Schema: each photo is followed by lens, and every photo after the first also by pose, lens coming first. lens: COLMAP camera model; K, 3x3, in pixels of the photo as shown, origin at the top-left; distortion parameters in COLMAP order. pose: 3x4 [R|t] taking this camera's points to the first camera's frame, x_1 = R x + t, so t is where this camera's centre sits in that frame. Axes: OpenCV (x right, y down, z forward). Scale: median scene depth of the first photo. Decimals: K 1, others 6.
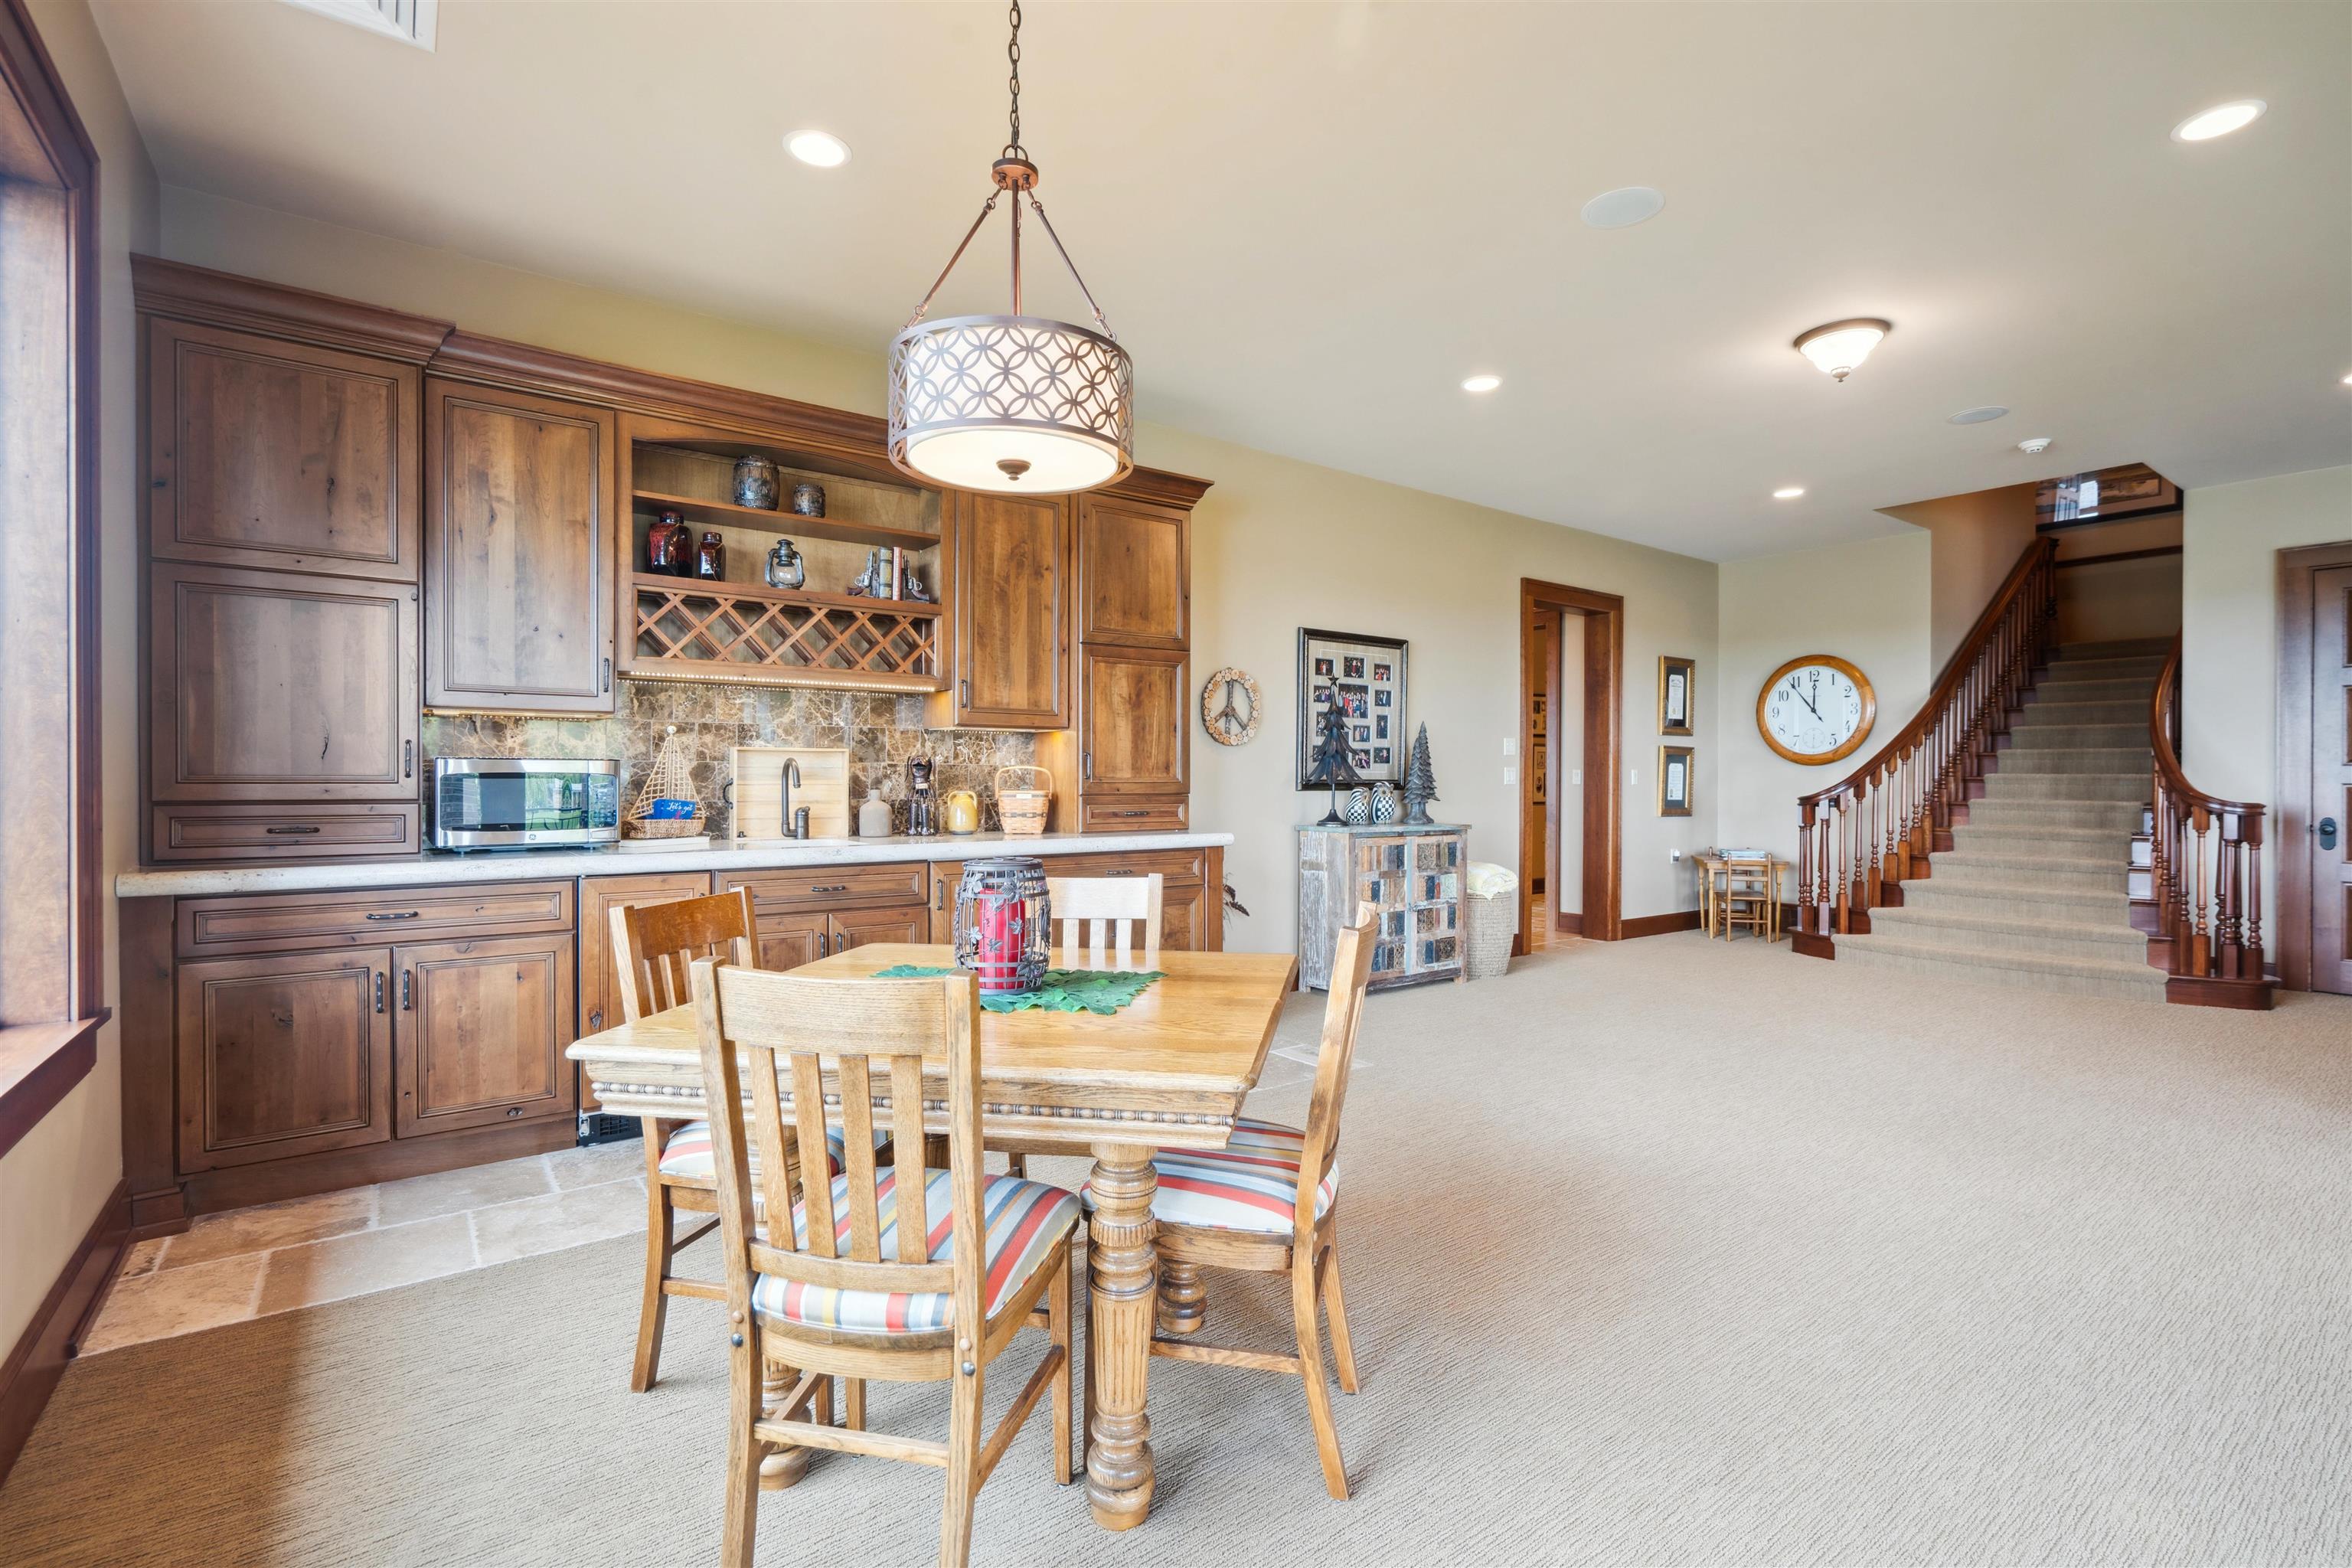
lens RADIAL K [[1064.9, 0, 1176.0], [0, 1064.9, 784.0], [0, 0, 1]] dist [-0.000037, 0.000047]
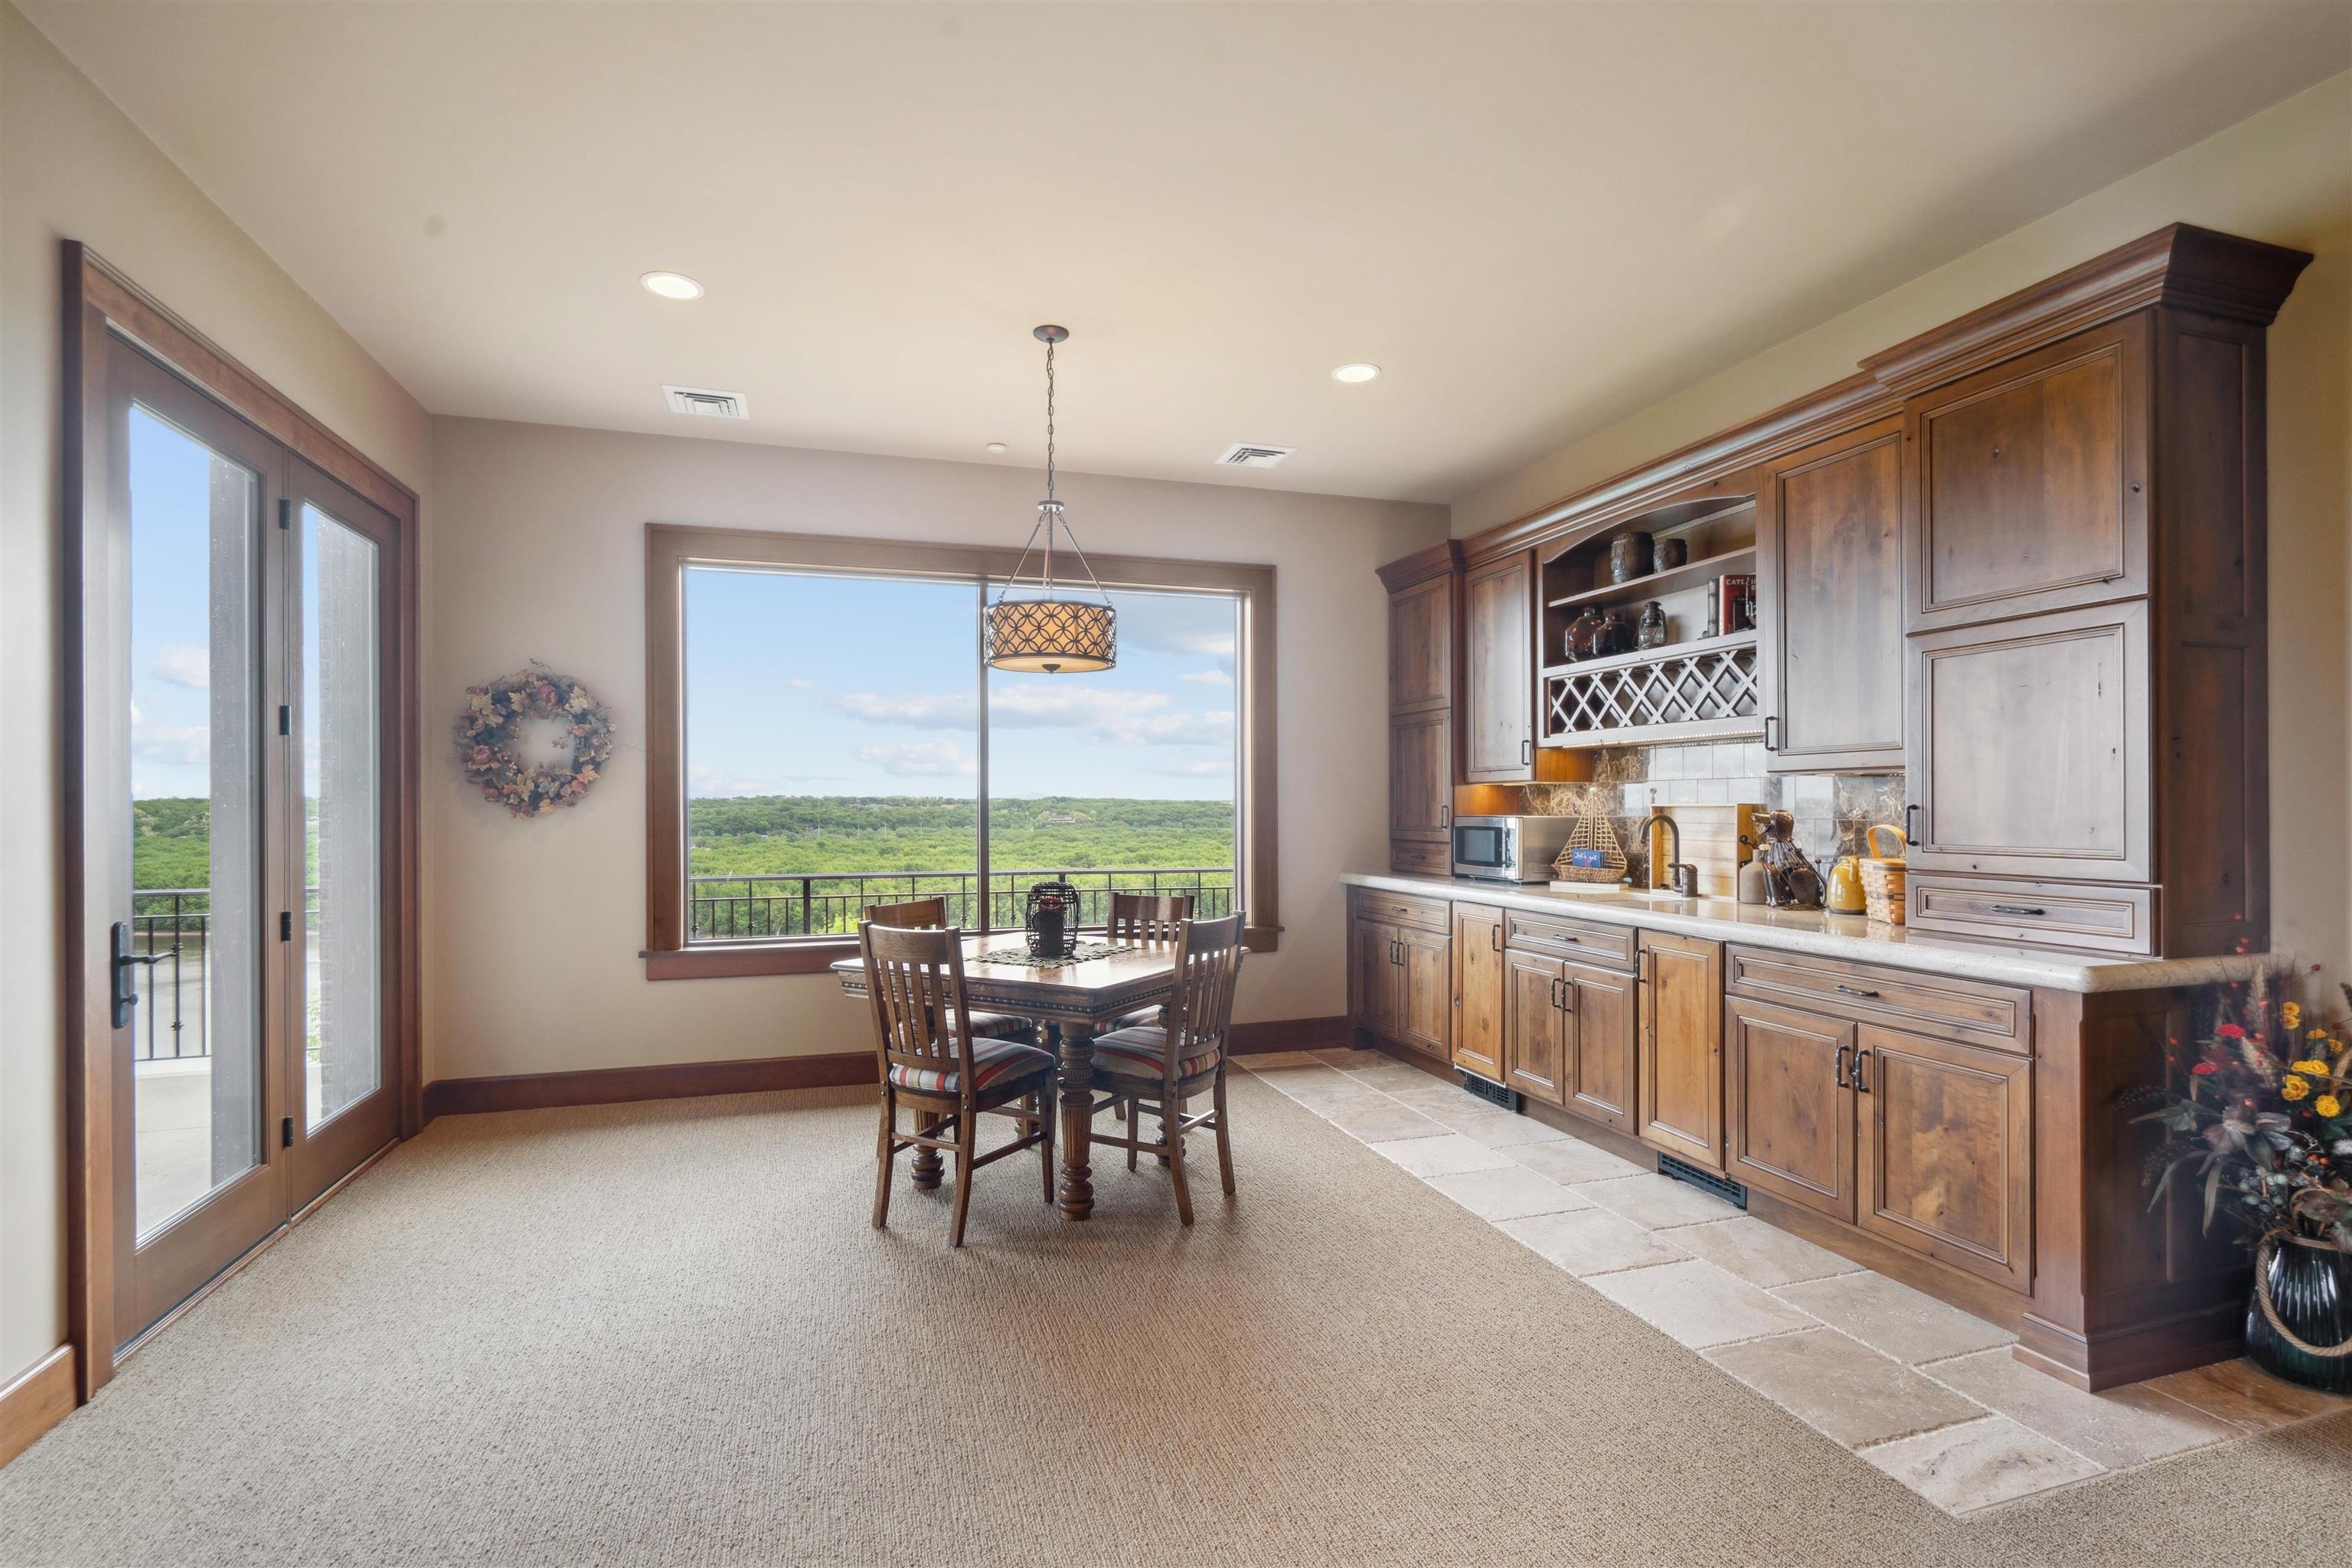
lens RADIAL K [[1097.3, 0, 1170.3], [0, 1097.3, 811.1], [0, 0, 1]] dist [-0.000084, -0.000042]
pose [[-0.322630, 0.002254, -0.946523, 0.779122], [-0.006463, 0.999969, 0.004584, -0.029287], [0.946503, 0.007596, -0.322605, 0.899055]]
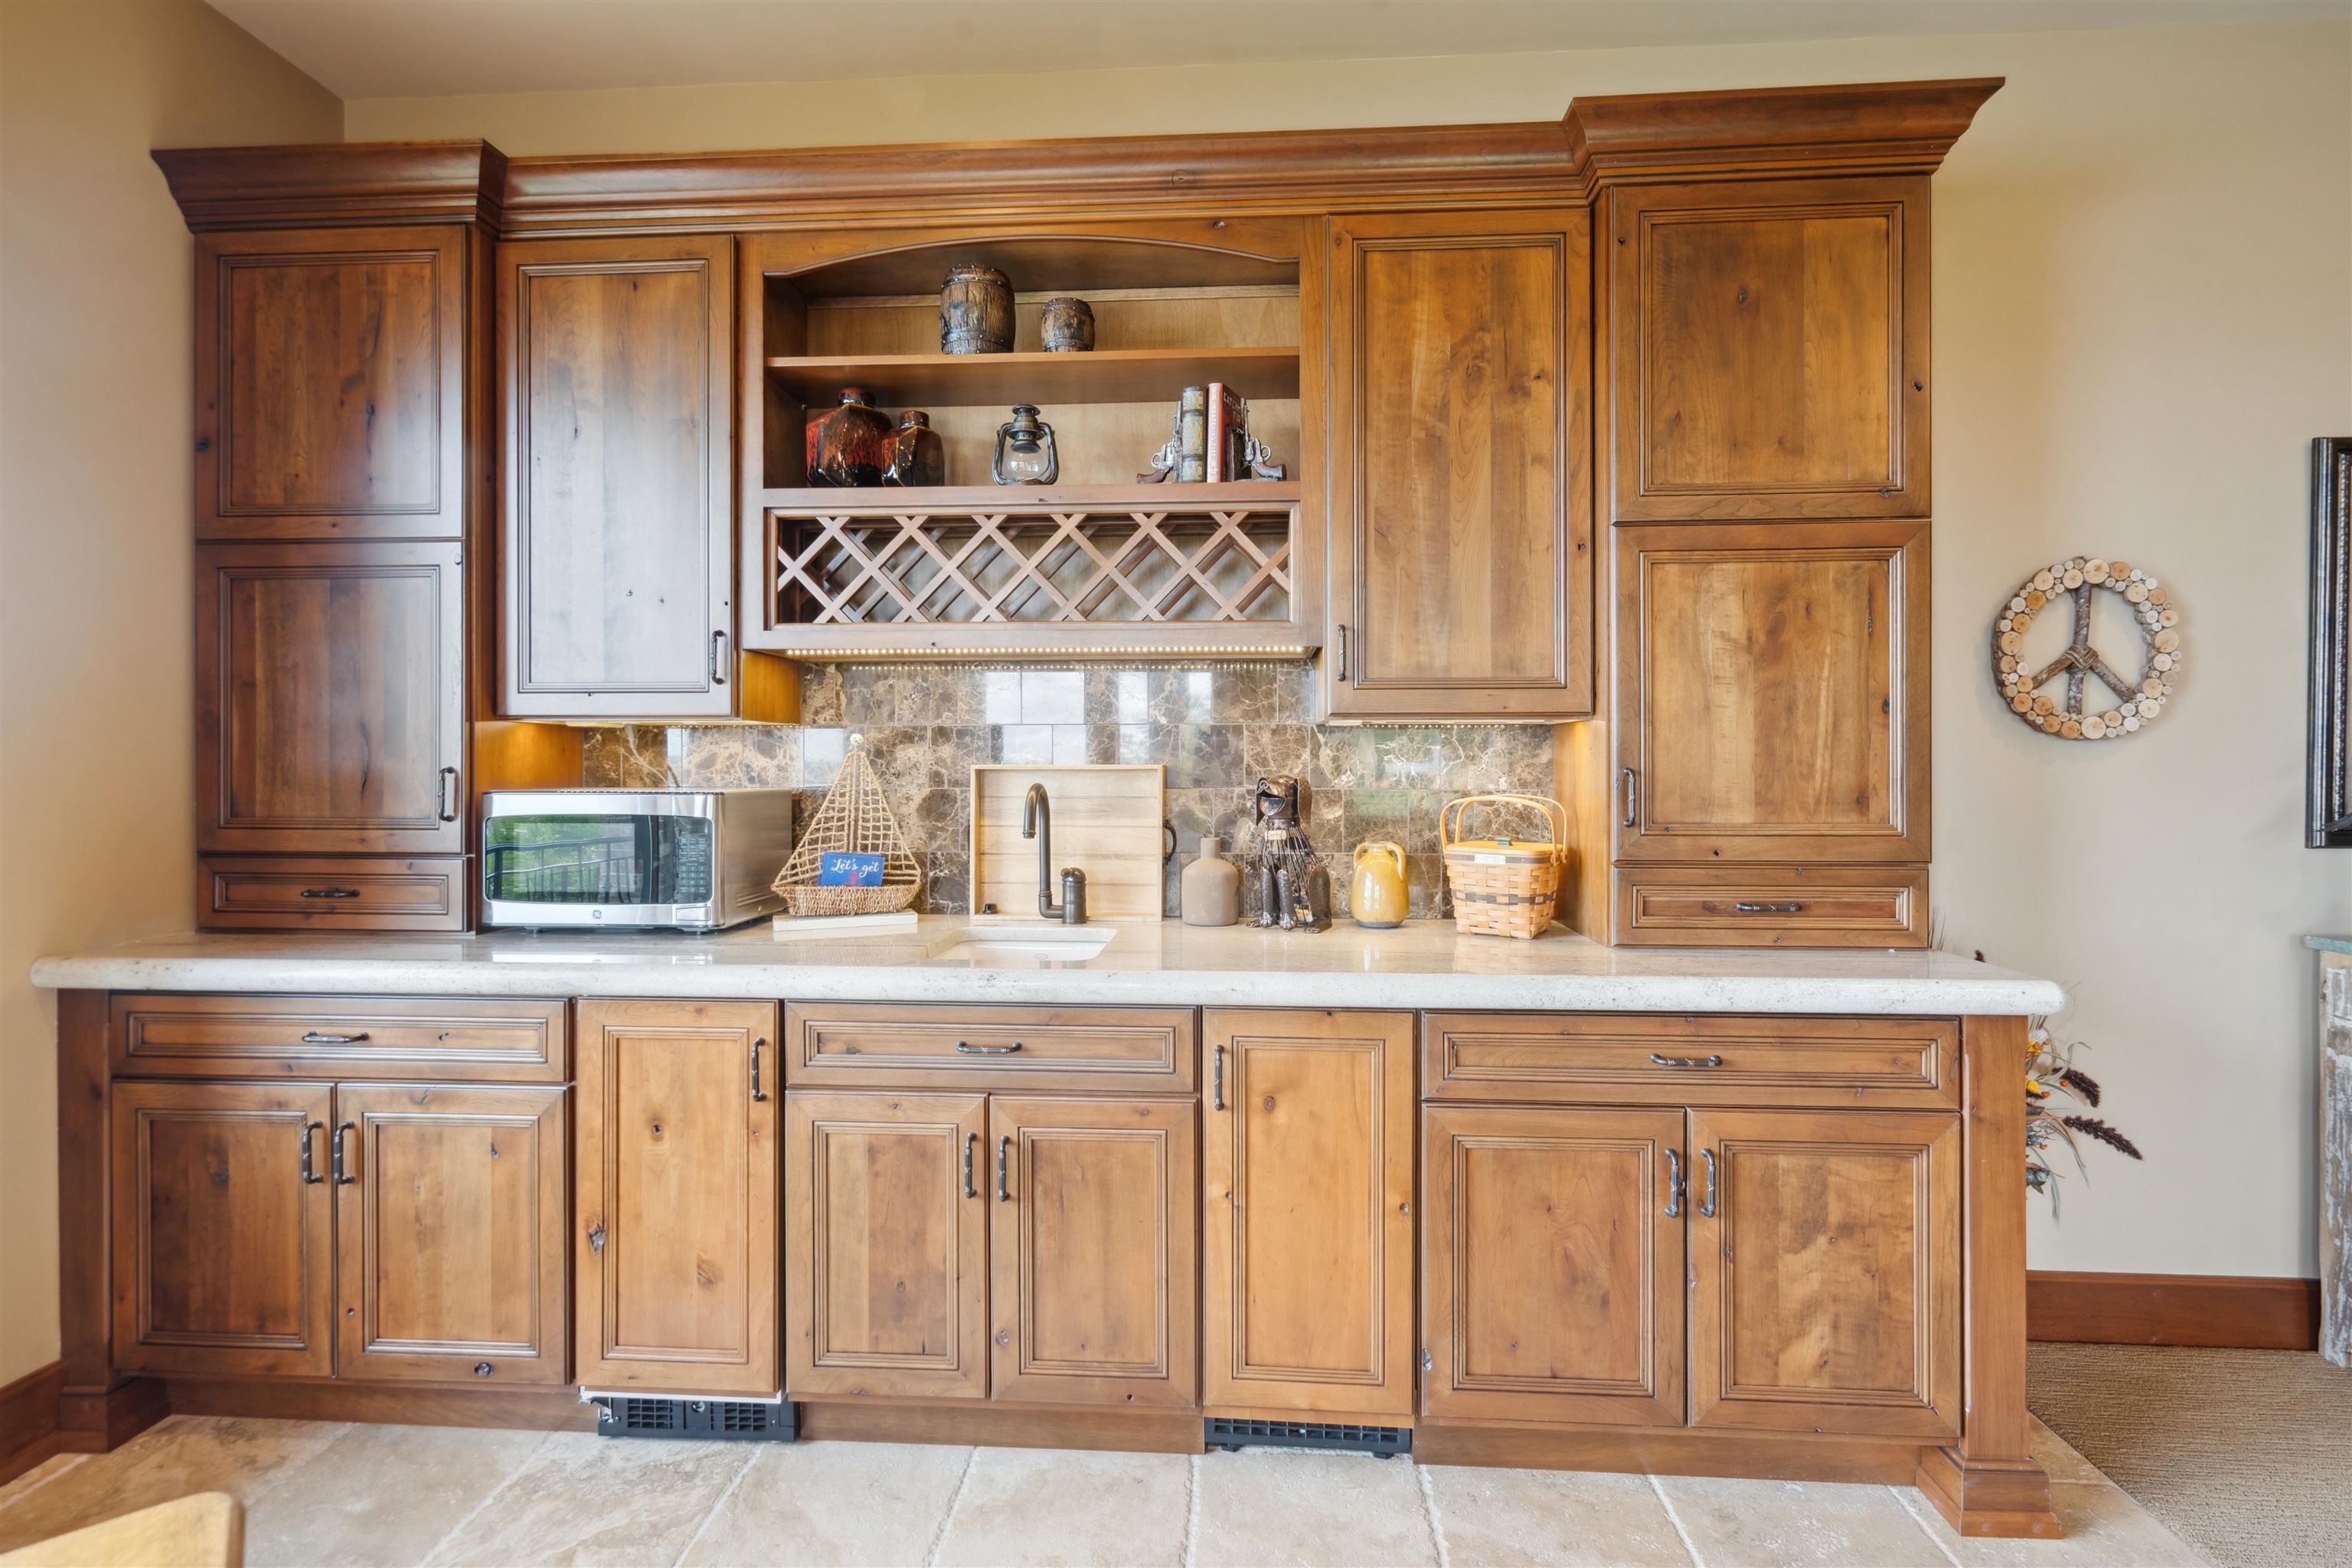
lens RADIAL K [[1081.6, 0, 1180.5], [0, 1081.6, 763.8], [0, 0, 1]] dist [-0.001095, -0.000339]
pose [[0.765743, -0.001602, -0.643145, 0.072416], [-0.002389, 0.999983, -0.005335, -0.032357], [0.643143, 0.005622, 0.765726, 0.605040]]
